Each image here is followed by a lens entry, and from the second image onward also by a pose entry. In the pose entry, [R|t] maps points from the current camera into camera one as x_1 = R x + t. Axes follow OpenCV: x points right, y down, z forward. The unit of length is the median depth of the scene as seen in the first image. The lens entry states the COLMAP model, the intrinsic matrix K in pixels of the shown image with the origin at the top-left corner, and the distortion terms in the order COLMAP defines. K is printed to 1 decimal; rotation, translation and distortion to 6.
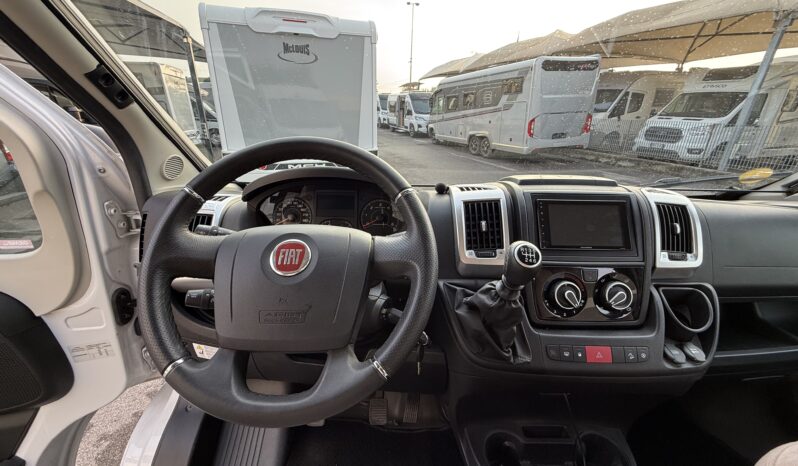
lens RADIAL K [[318.5, 0, 399.0], [0, 318.5, 233.0], [0, 0, 1]] dist [-0.000345, 0.000503]
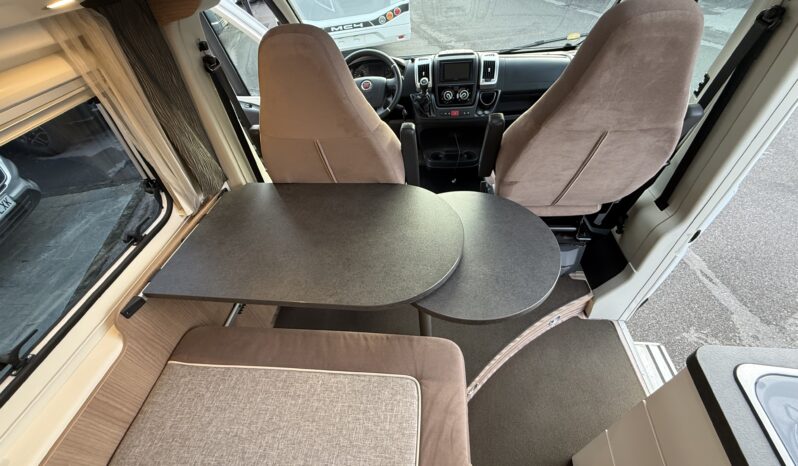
lens RADIAL K [[319.6, 0, 399.0], [0, 319.6, 233.0], [0, 0, 1]] dist [0.000428, -0.000198]
pose [[0.989261, 0.000474, -0.146160, 0.473625], [0.058866, 0.914014, 0.401390, 0.127526], [0.133783, -0.405683, 0.904170, -2.395421]]
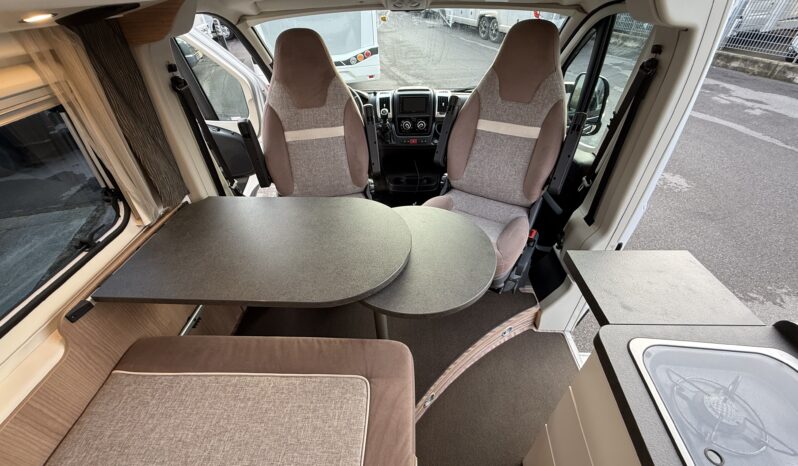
lens RADIAL K [[318.5, 0, 399.0], [0, 318.5, 233.0], [0, 0, 1]] dist [-0.000345, 0.000503]
pose [[0.998099, -0.009233, -0.060939, 0.599799], [0.027835, 0.949673, 0.312005, 0.206305], [0.054991, -0.313108, 0.948124, -2.557560]]
